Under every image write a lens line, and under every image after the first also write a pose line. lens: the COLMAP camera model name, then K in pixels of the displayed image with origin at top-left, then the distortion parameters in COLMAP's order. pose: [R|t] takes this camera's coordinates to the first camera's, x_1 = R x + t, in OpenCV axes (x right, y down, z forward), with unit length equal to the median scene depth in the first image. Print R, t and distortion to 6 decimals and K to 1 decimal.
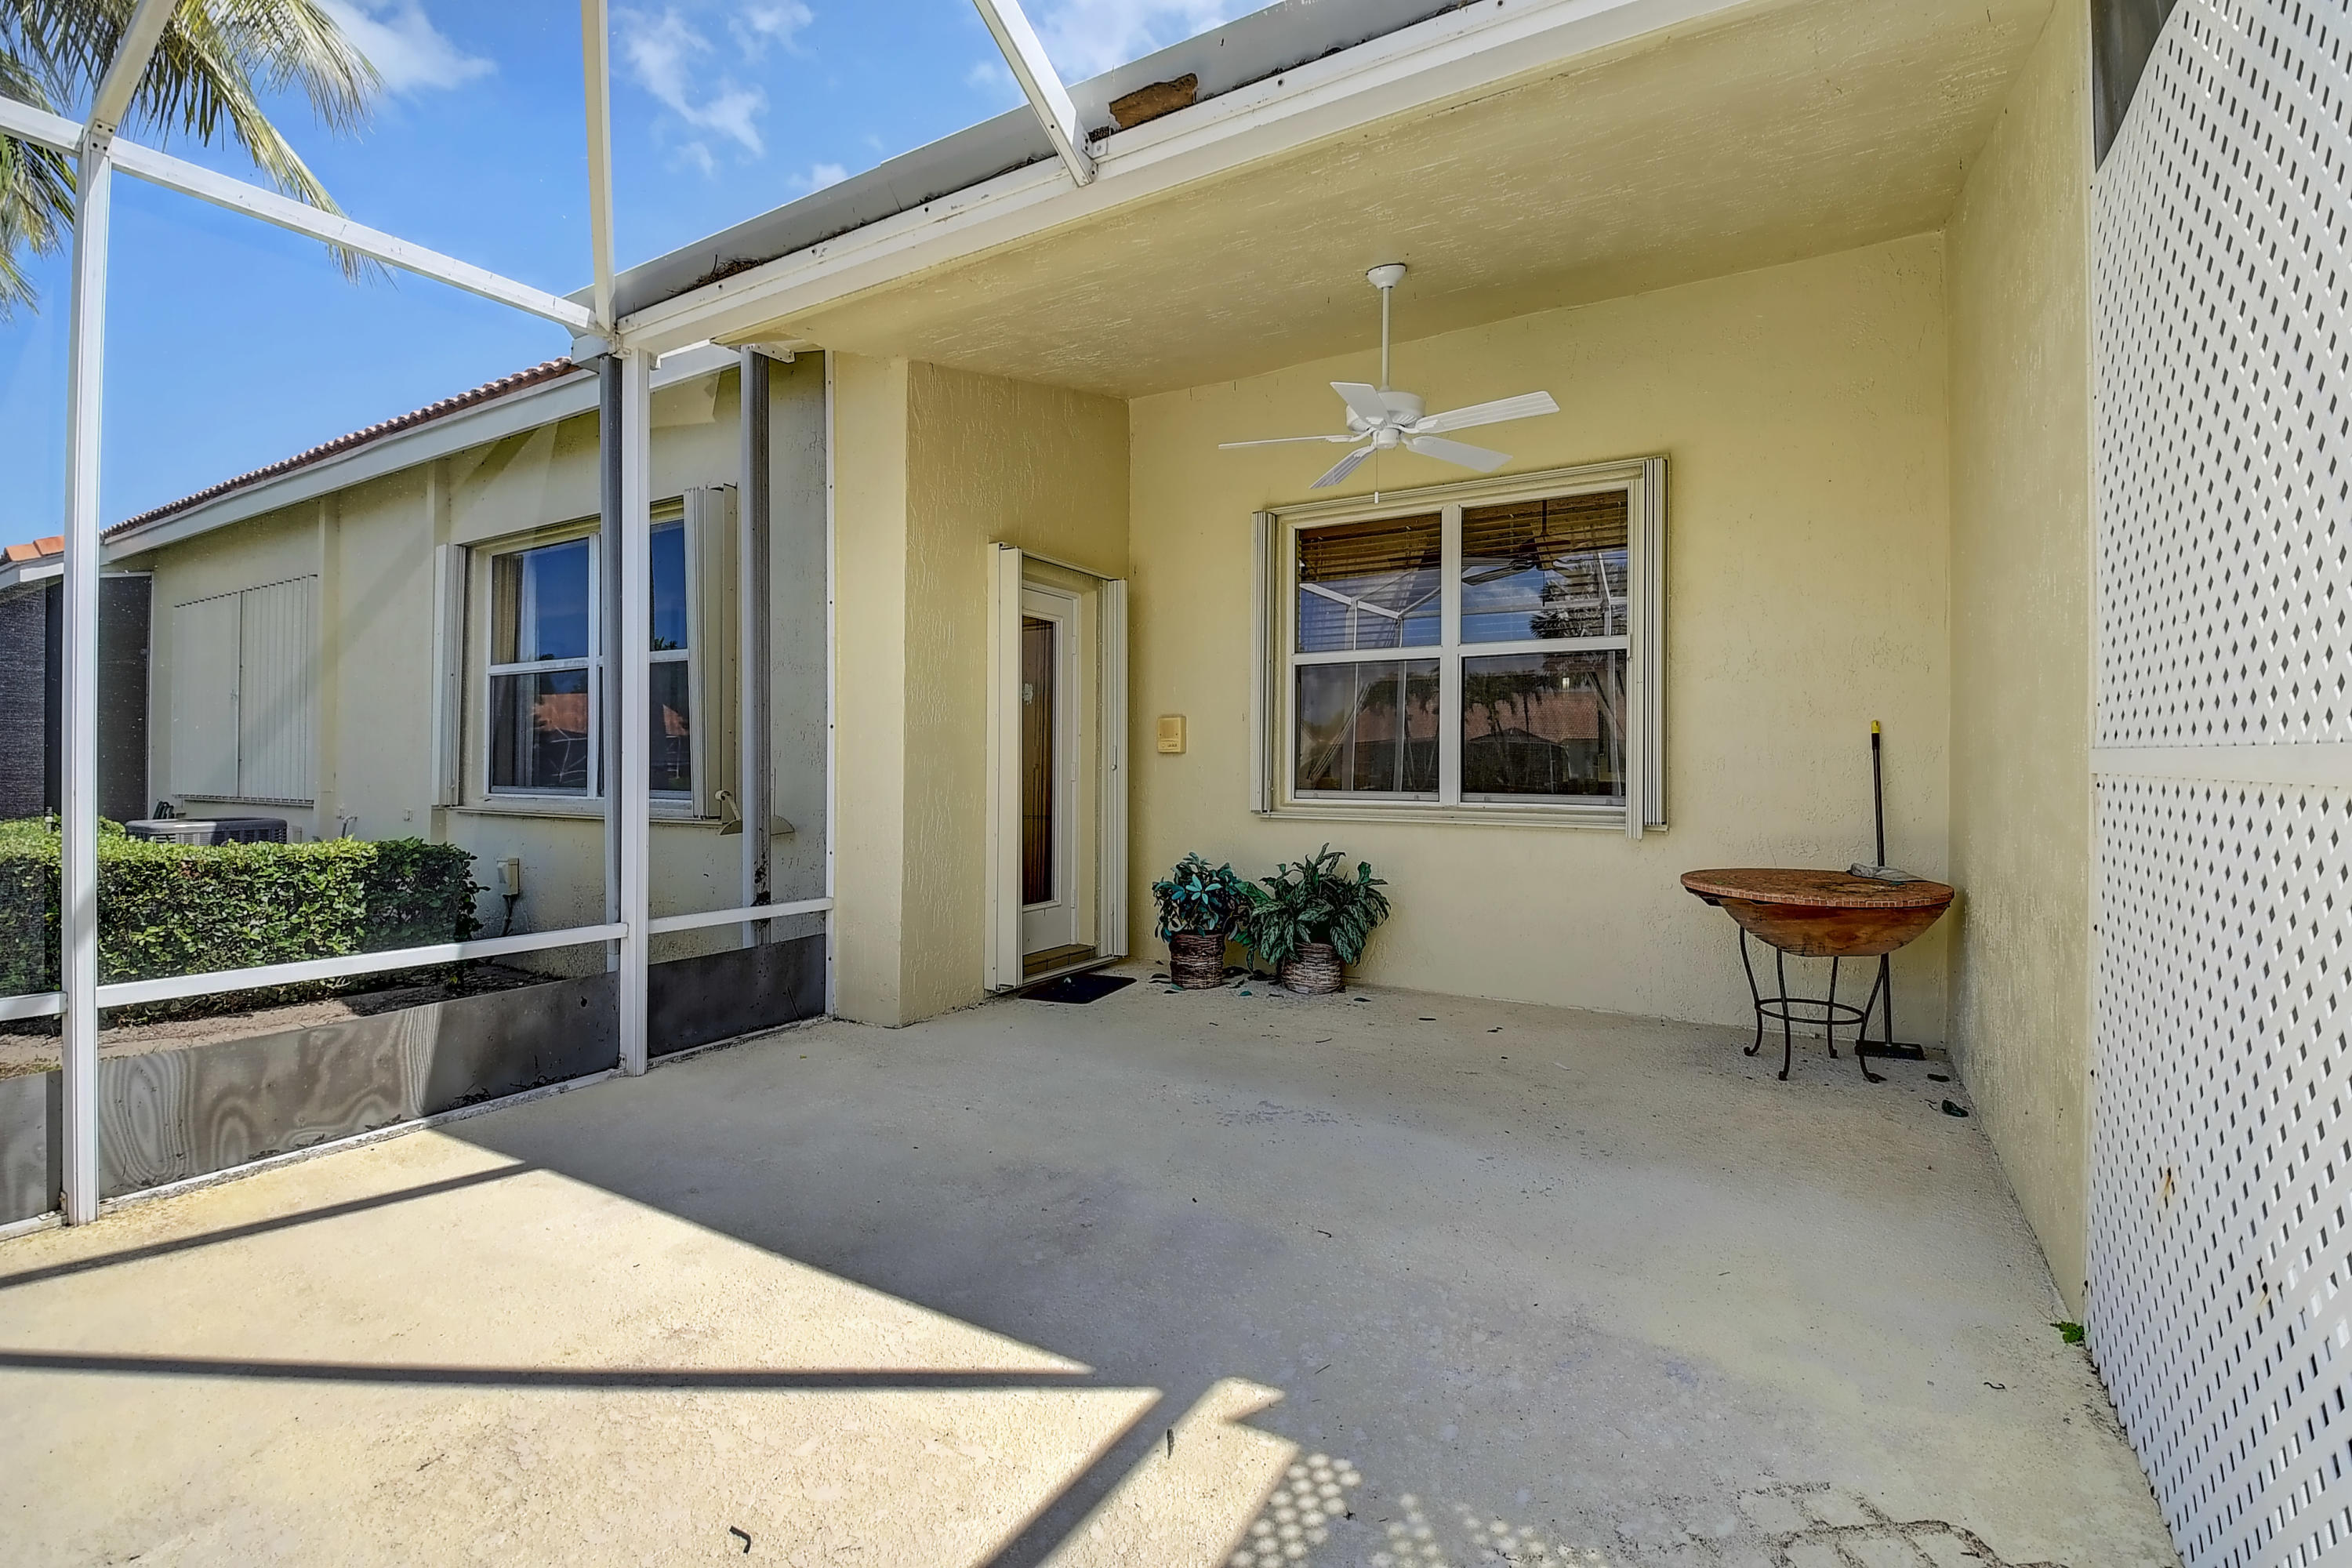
lens RADIAL K [[1060.4, 0, 1178.5], [0, 1060.4, 774.0], [0, 0, 1]] dist [0.002263, -0.015148]
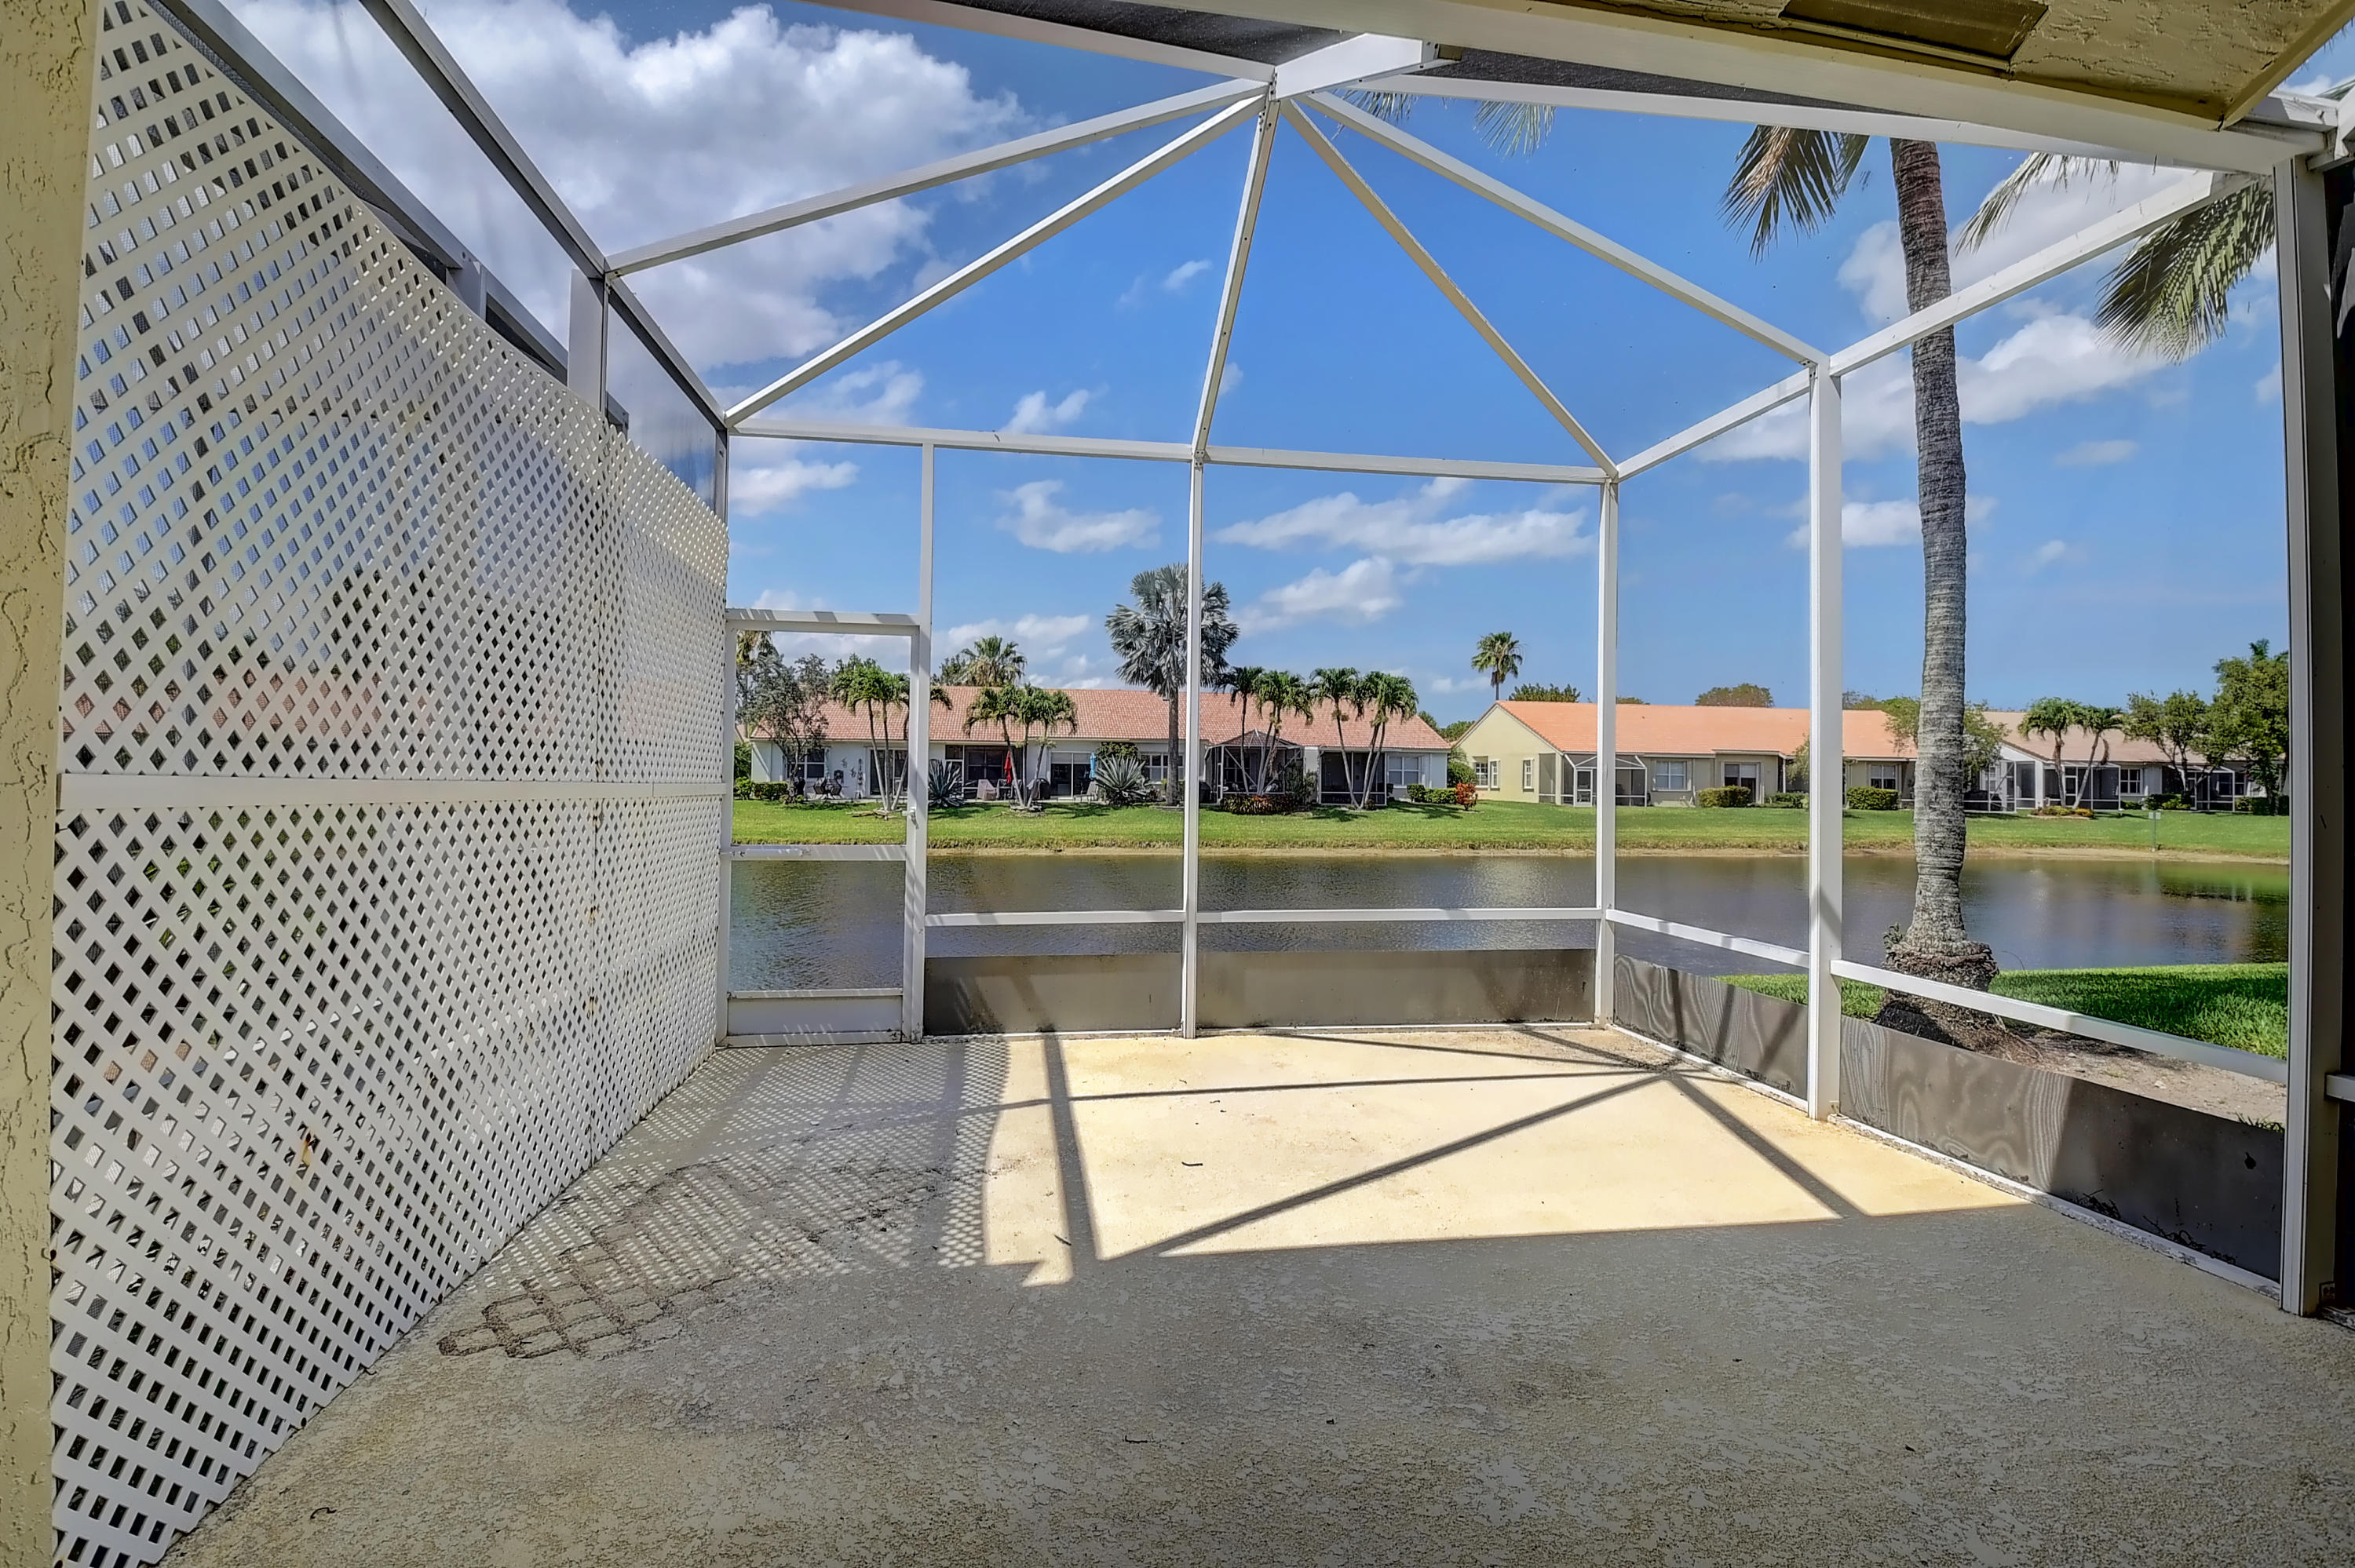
lens RADIAL K [[1061.6, 0, 1156.0], [0, 1061.6, 769.1], [0, 0, 1]] dist [0.002263, -0.015148]
pose [[-0.776530, -0.015905, -0.629880, 0.548426], [-0.017100, 0.999845, -0.004166, -0.029339], [0.629849, 0.007536, -0.776681, 1.444029]]
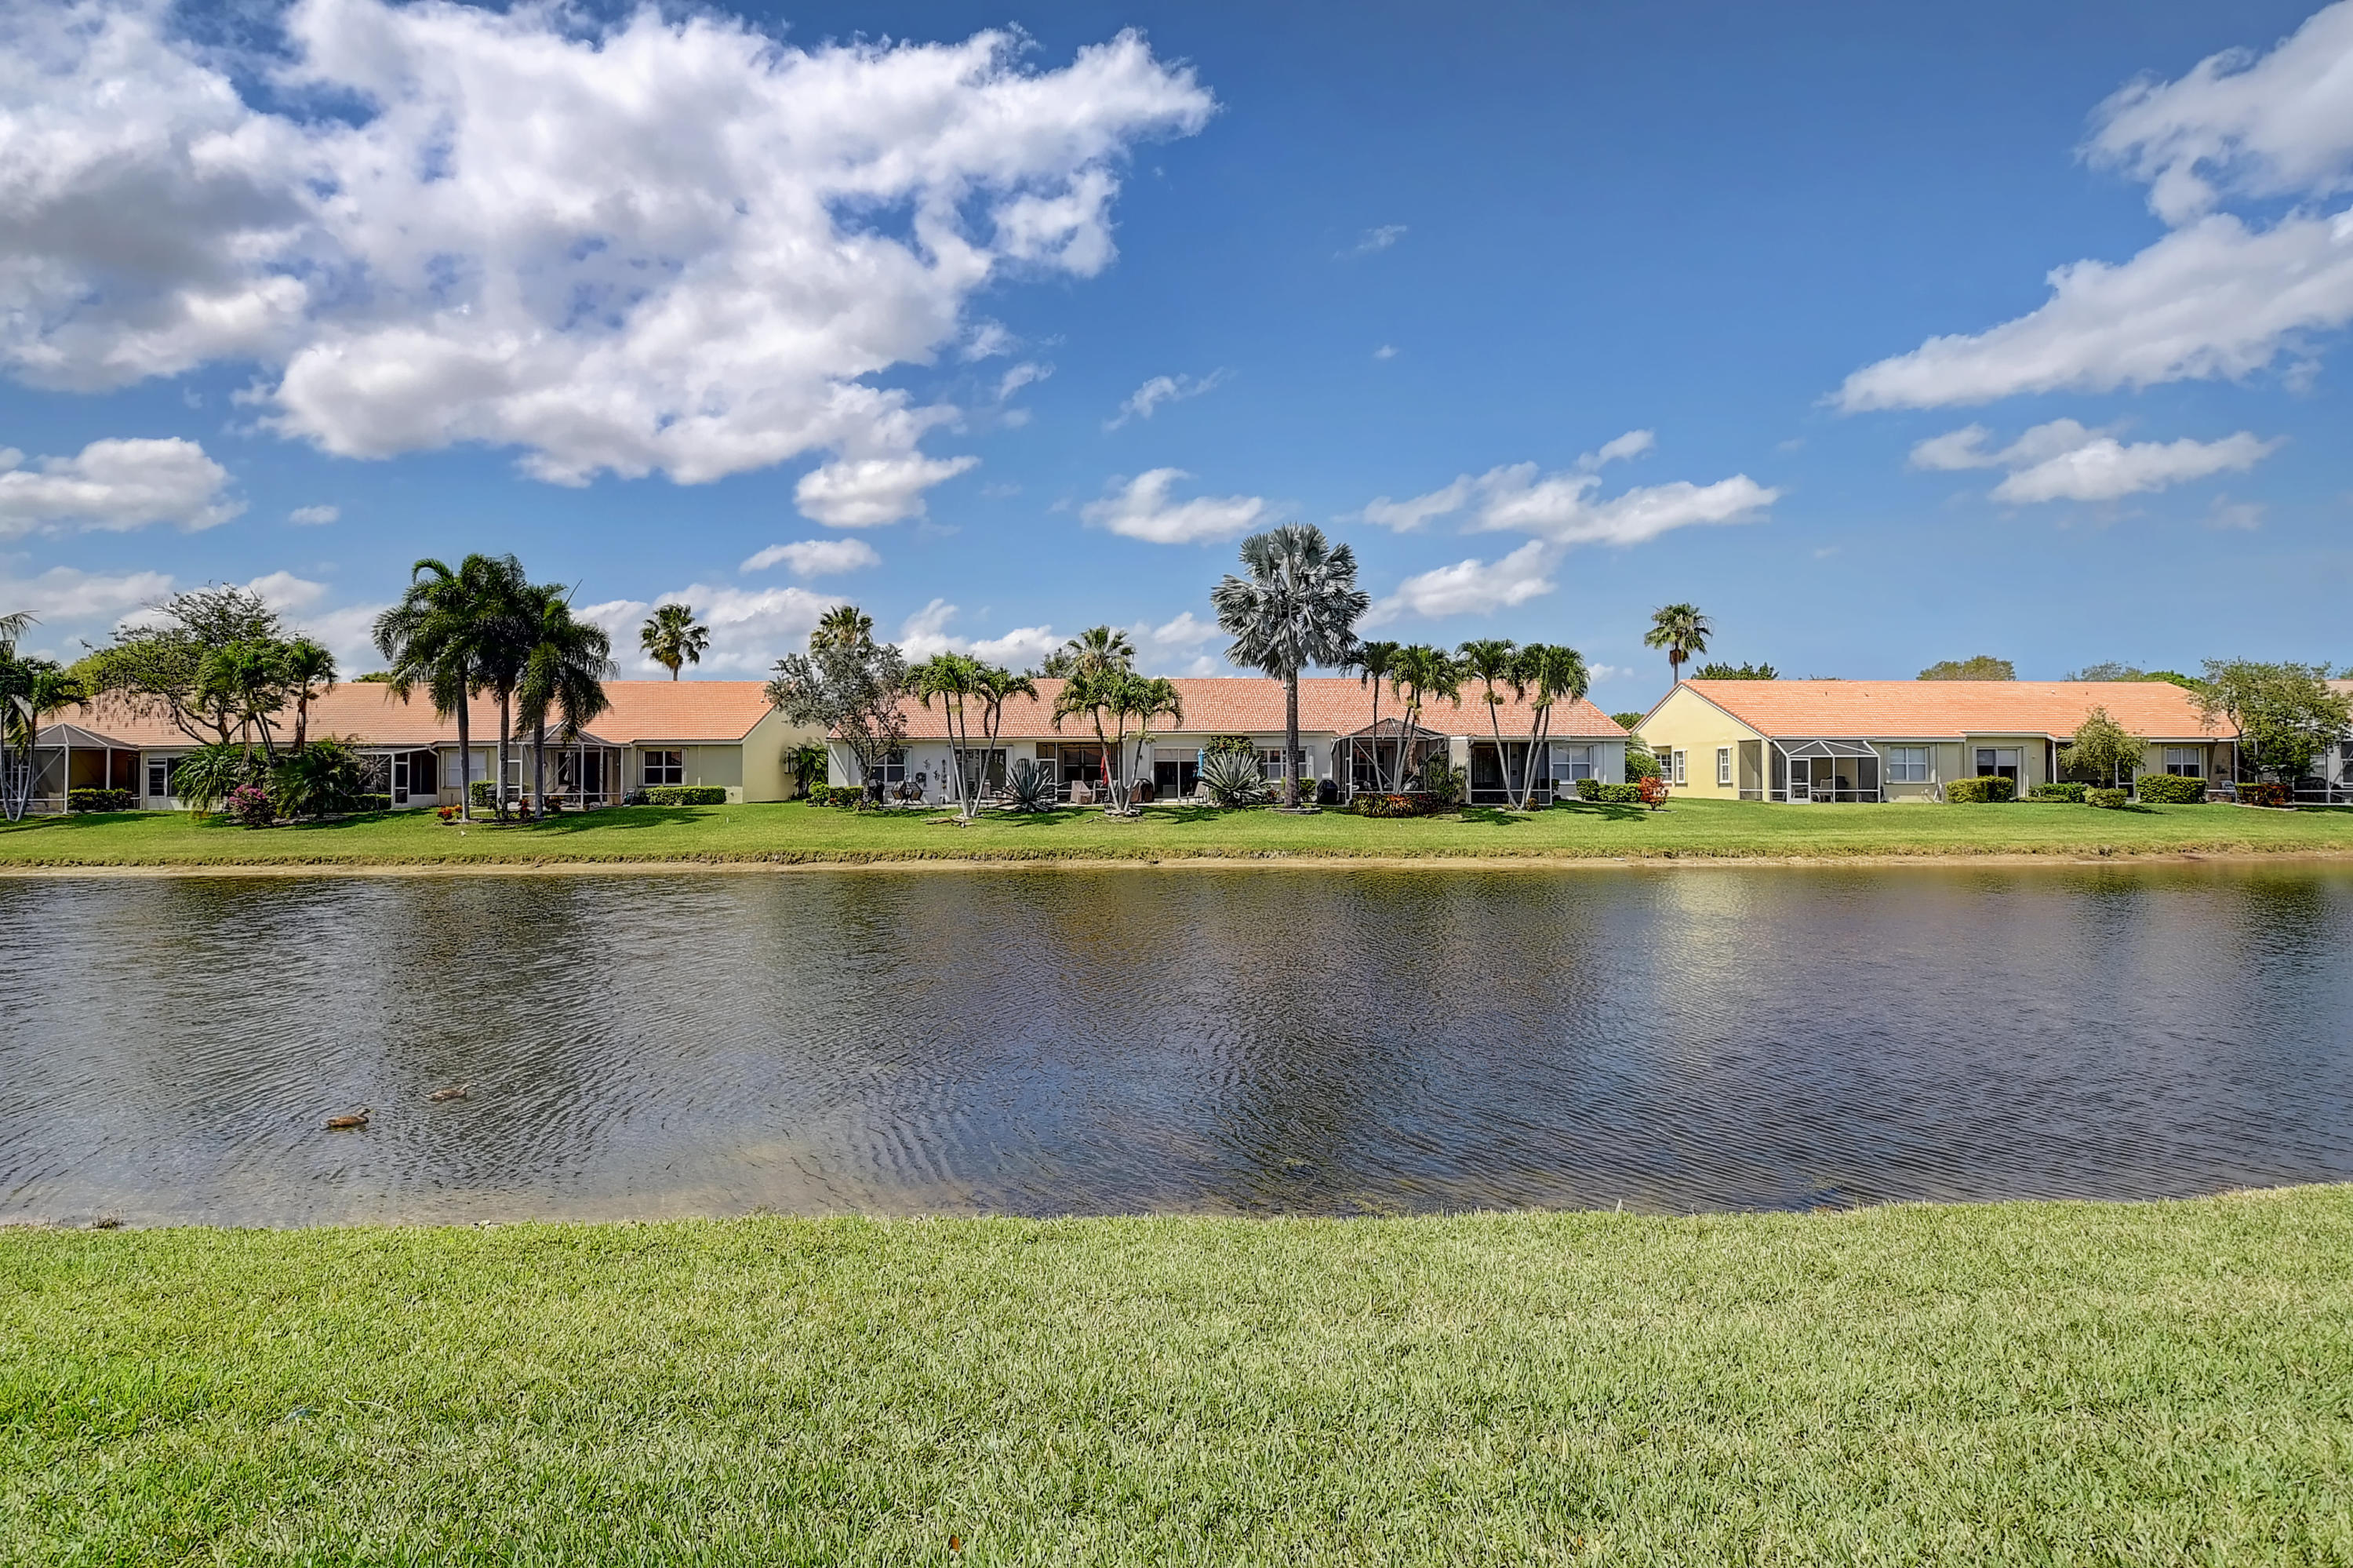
lens RADIAL K [[1060.9, 0, 1170.6], [0, 1060.9, 744.1], [0, 0, 1]] dist [0.002263, -0.015148]
pose [[-0.844858, -0.018246, -0.534679, -1.161905], [-0.002794, 0.999555, -0.029694, 0.040125], [0.534983, -0.023593, -0.844533, -0.191192]]
